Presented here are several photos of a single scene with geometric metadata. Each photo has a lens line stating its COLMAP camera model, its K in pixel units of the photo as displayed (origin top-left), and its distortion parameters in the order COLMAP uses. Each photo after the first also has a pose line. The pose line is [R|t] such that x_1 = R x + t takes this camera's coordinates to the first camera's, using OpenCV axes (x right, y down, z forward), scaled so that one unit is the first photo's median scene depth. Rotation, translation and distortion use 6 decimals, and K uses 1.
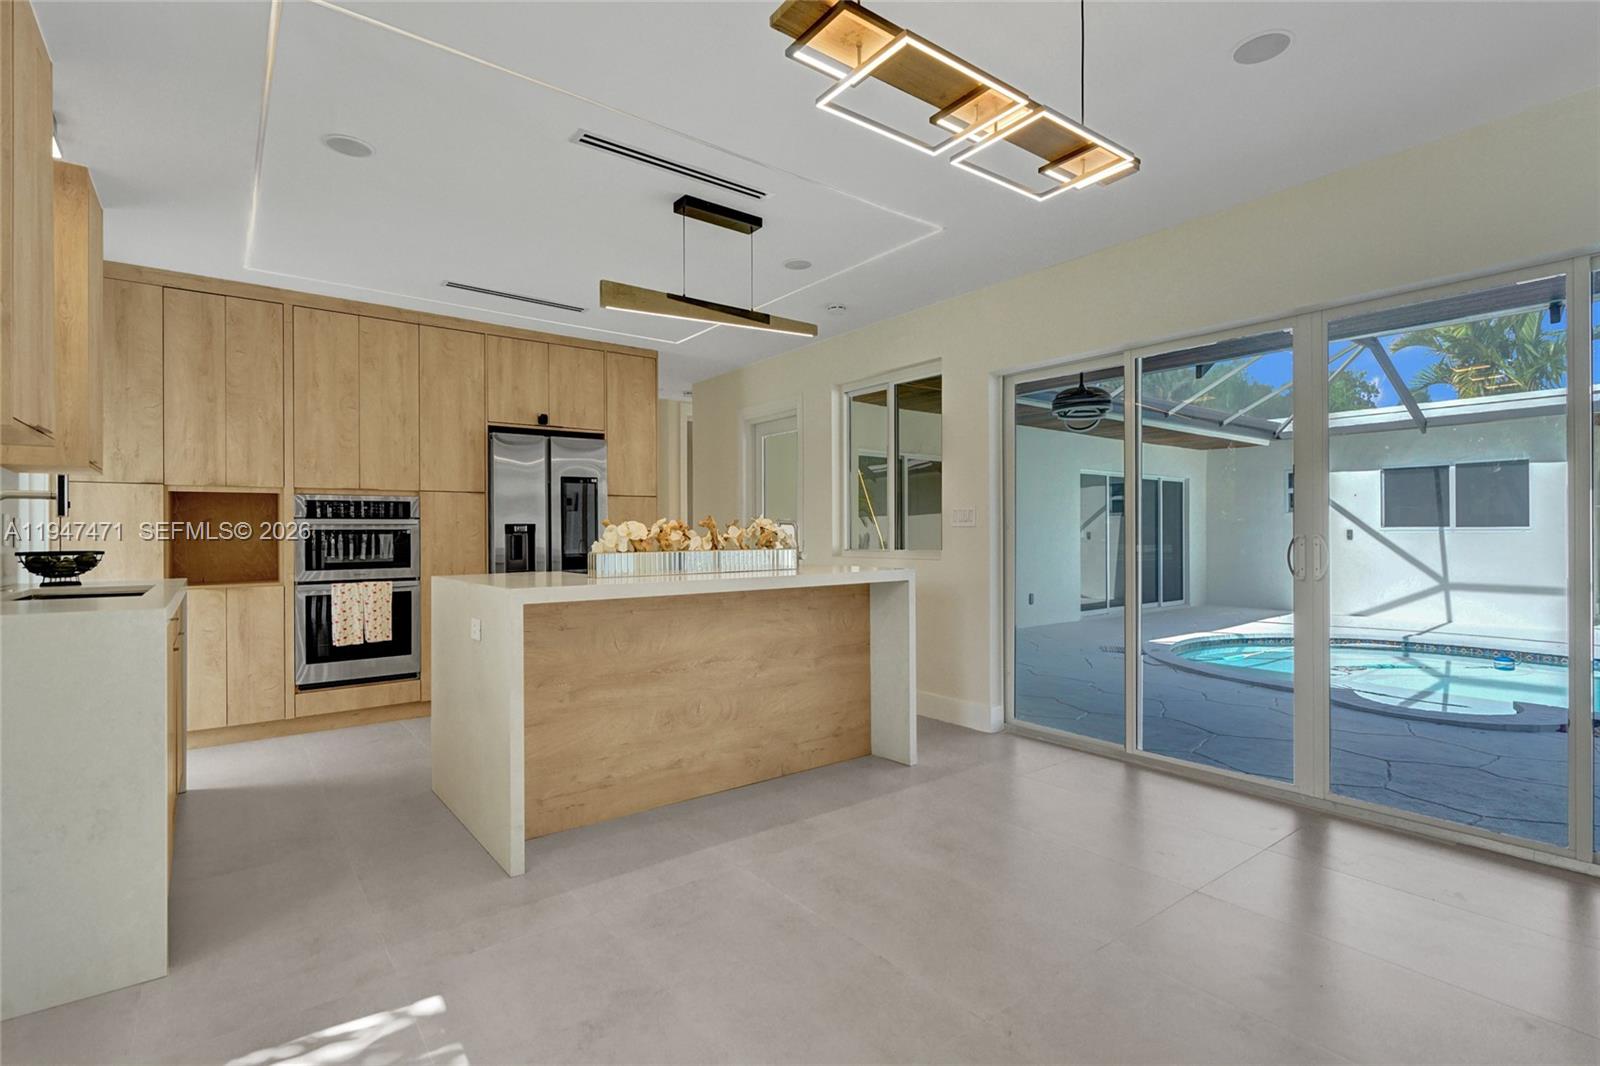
lens RADIAL K [[756.9, 0, 800.0], [0, 756.9, 533.0], [0, 0, 1]] dist [0.000821, 0.000023]
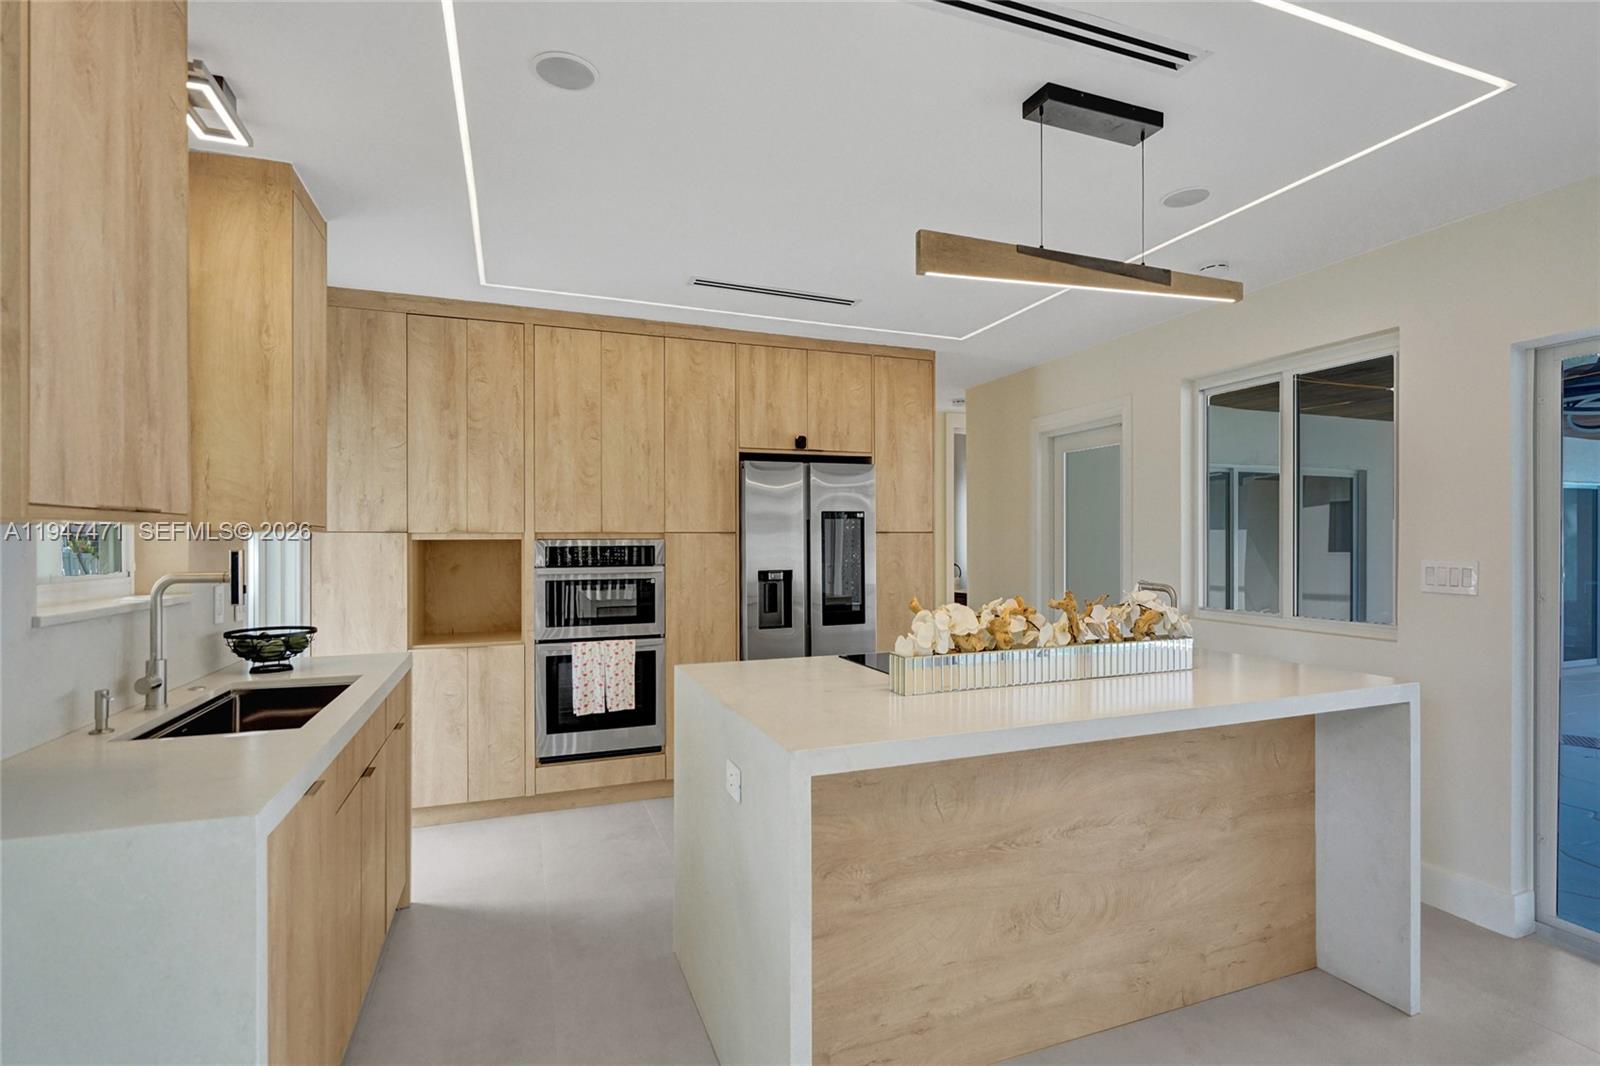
lens RADIAL K [[710.2, 0, 800.0], [0, 710.2, 533.0], [0, 0, 1]] dist [-0.001239, -0.000005]
pose [[0.958357, 0.002944, -0.285556, -0.143541], [-0.002216, 0.999993, 0.002872, -0.064502], [0.285563, -0.002120, 0.958358, 0.309942]]
